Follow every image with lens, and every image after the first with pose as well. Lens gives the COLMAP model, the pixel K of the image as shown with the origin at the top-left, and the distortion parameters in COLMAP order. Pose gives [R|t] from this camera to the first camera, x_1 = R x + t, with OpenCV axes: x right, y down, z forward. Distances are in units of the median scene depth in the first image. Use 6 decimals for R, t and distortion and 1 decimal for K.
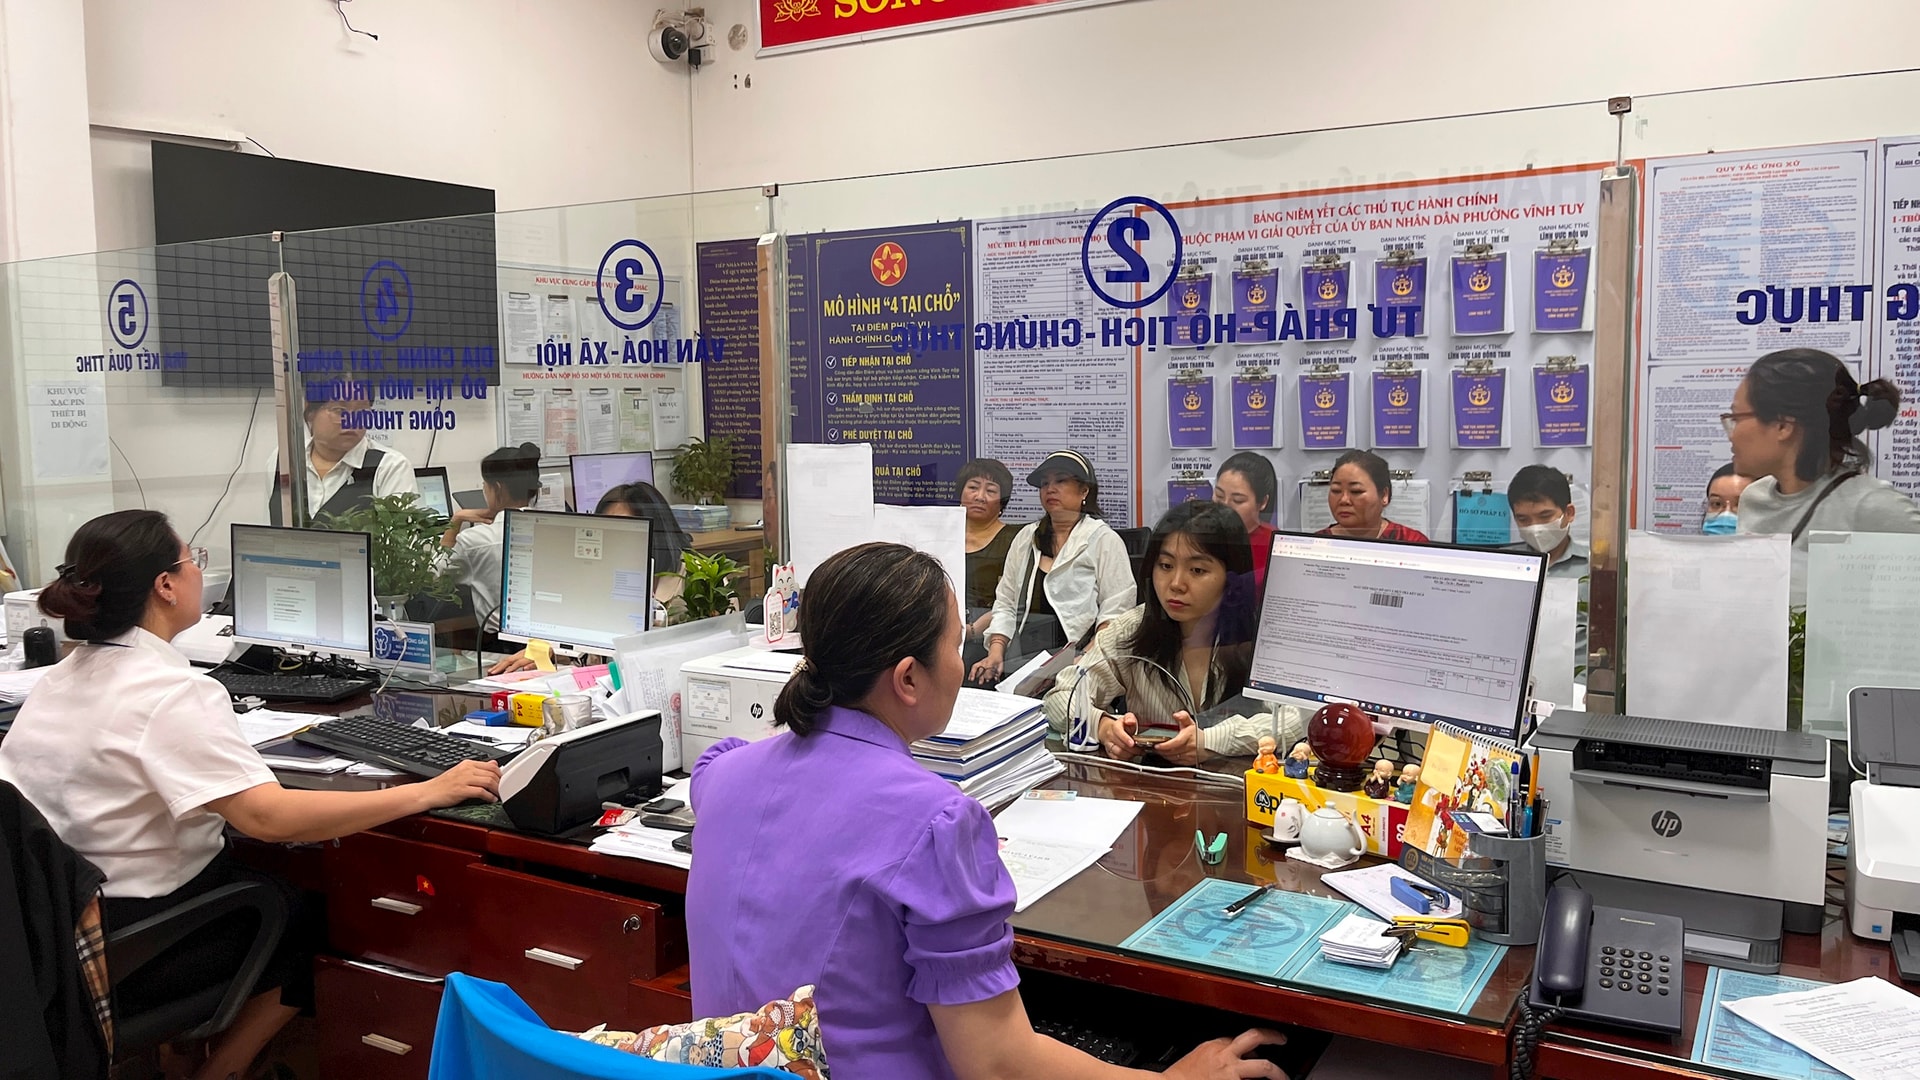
lens RADIAL K [[1474.2, 0, 959.2], [0, 1474.2, 536.1], [0, 0, 1]] dist [-0.075509, -0.012827]
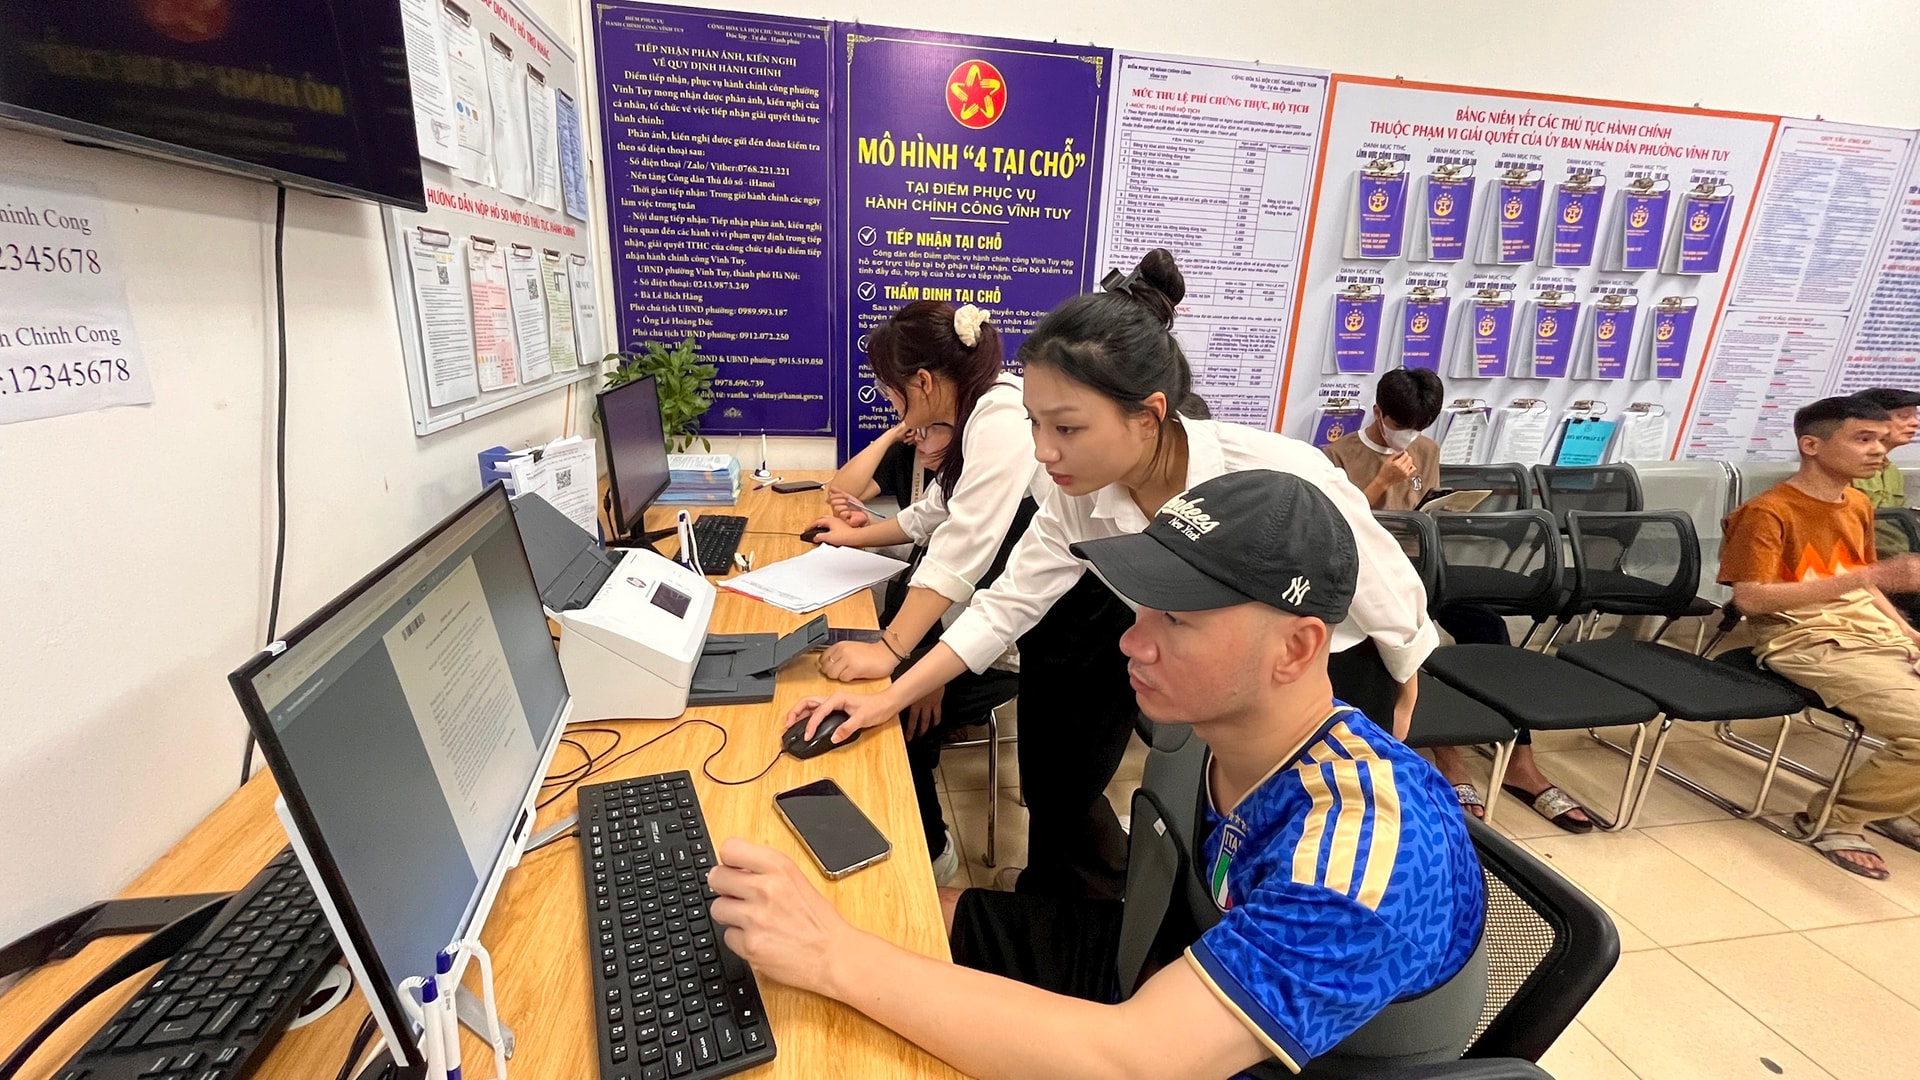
lens RADIAL K [[796.9, 0, 957.5], [0, 796.9, 545.9], [0, 0, 1]] dist [-0.023498, 0.001580]
pose [[0.758530, -0.144753, 0.635358, -0.333216], [0.014448, 0.978512, 0.205684, -0.055594], [-0.651478, -0.146837, 0.744322, 0.721190]]
